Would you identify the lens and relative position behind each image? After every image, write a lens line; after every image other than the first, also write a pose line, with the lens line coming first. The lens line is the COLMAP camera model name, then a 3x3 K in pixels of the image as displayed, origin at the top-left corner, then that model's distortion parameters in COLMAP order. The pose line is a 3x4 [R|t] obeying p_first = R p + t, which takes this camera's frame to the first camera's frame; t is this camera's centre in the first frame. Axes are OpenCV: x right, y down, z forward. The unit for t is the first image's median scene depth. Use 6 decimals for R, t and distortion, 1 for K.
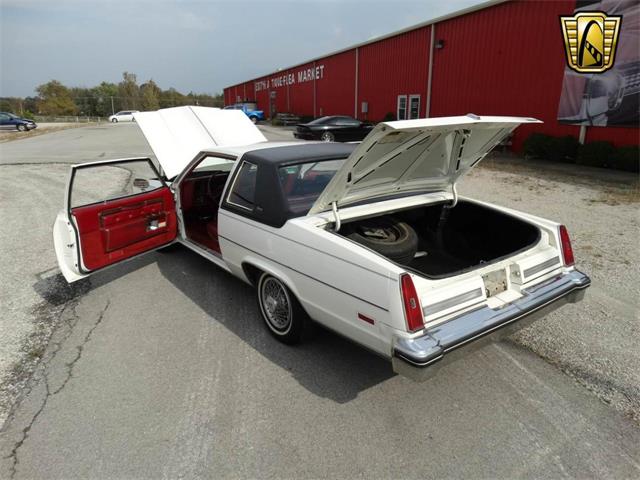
lens RADIAL K [[461.8, 0, 323.0], [0, 461.8, 240.4], [0, 0, 1]] dist [-0.009617, 0.004967]
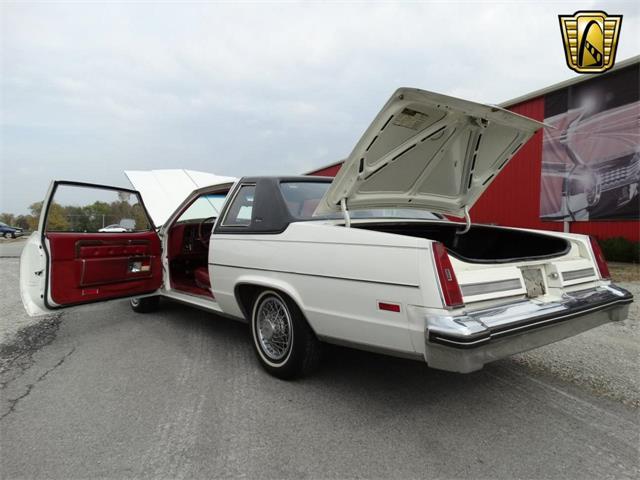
lens RADIAL K [[461.8, 0, 323.6], [0, 461.8, 236.5], [0, 0, 1]] dist [-0.009617, 0.004967]
pose [[0.999442, 0.006573, 0.032734, -0.029231], [0.002199, 0.965345, -0.260970, 0.148881], [-0.033315, 0.260896, 0.964792, 0.099820]]
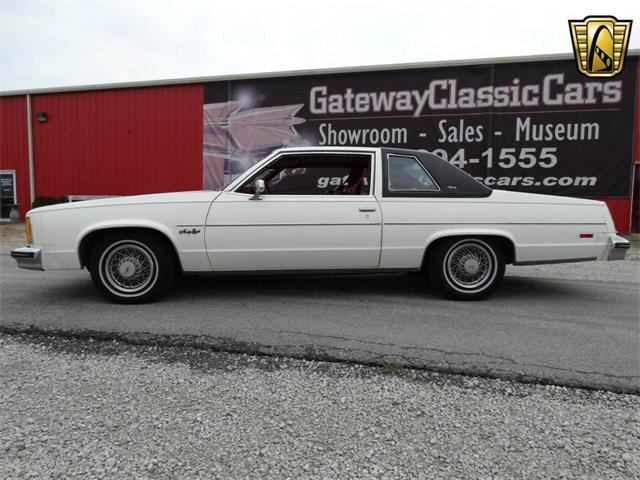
lens RADIAL K [[461.8, 0, 318.5], [0, 461.8, 242.5], [0, 0, 1]] dist [-0.009617, 0.004967]
pose [[0.545942, -0.058951, 0.835747, -0.992607], [0.226284, 0.970825, -0.079338, 0.063089], [-0.806687, 0.232430, 0.543354, 0.502938]]
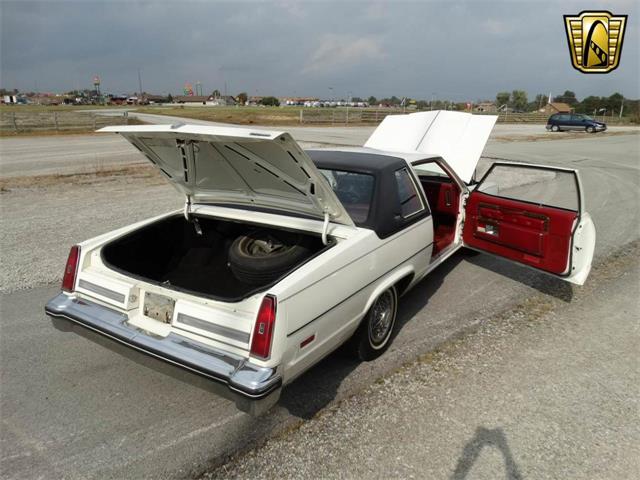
lens RADIAL K [[461.8, 0, 322.3], [0, 461.8, 239.4], [0, 0, 1]] dist [-0.009617, 0.004967]
pose [[0.367782, 0.266763, -0.890828, 0.807310], [-0.272668, 0.946799, 0.170952, -0.178263], [0.889038, 0.180027, 0.420953, 0.558738]]
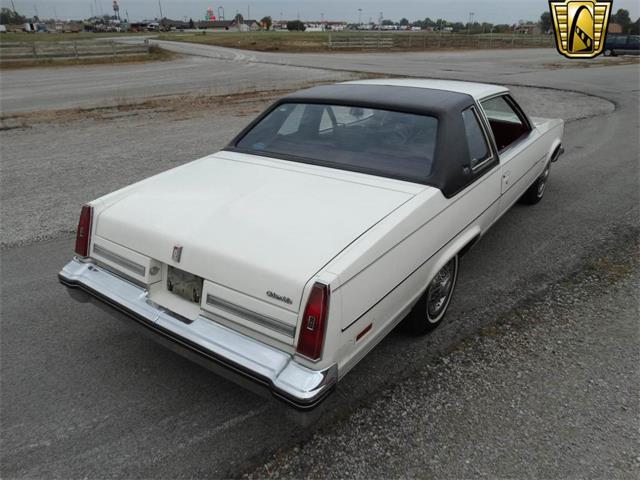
lens RADIAL K [[461.8, 0, 322.4], [0, 461.8, 241.2], [0, 0, 1]] dist [-0.009617, 0.004967]
pose [[0.316118, 0.399097, -0.860692, 0.688008], [-0.265824, 0.908135, 0.323463, -0.178998], [0.910718, 0.126540, 0.393168, 0.570433]]
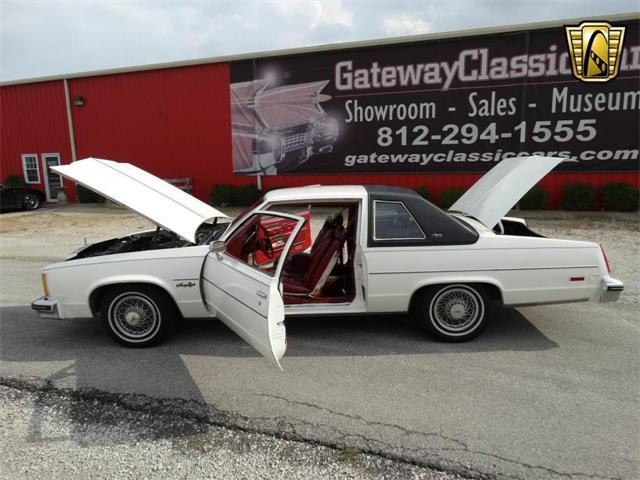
lens RADIAL K [[461.8, 0, 318.8], [0, 461.8, 238.9], [0, 0, 1]] dist [-0.009617, 0.004967]
pose [[0.618159, -0.145414, 0.772486, -0.940520], [0.241624, 0.970311, -0.010699, -0.091675], [-0.747996, 0.193265, 0.634942, 0.358402]]
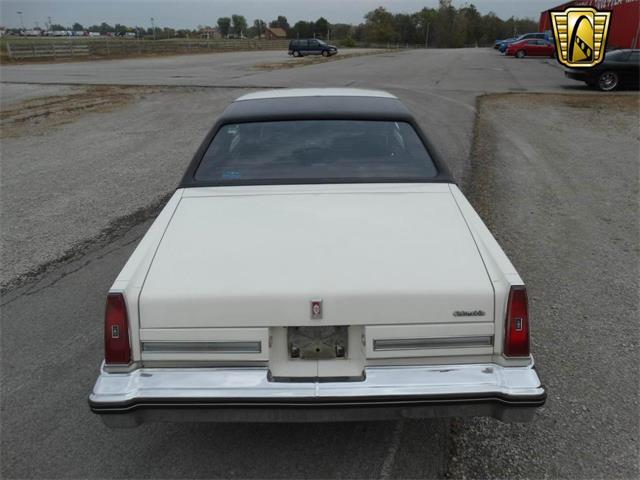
lens RADIAL K [[461.8, 0, 321.5], [0, 461.8, 242.3], [0, 0, 1]] dist [-0.009617, 0.004967]
pose [[0.804508, 0.245022, -0.541046, 0.445250], [-0.164497, 0.967227, 0.193425, -0.110146], [0.570707, -0.066612, 0.818447, 0.299450]]
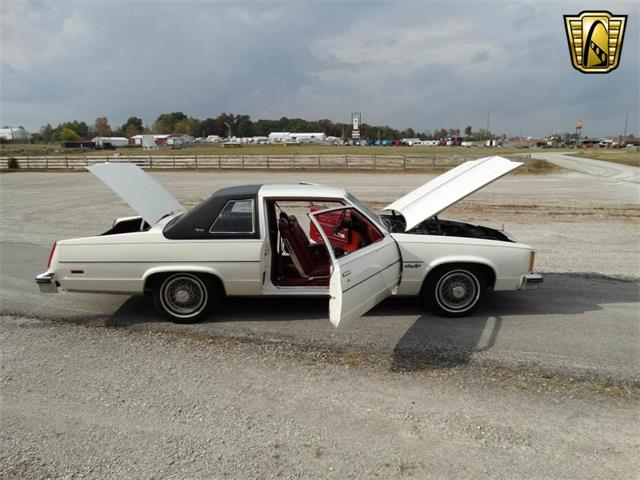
lens RADIAL K [[461.8, 0, 333.5], [0, 461.8, 241.4], [0, 0, 1]] dist [-0.009617, 0.004967]
pose [[-0.530444, 0.175259, -0.829405, 0.903291], [-0.241918, 0.906414, 0.346250, -0.533414], [0.812468, 0.384314, -0.438404, 1.681376]]
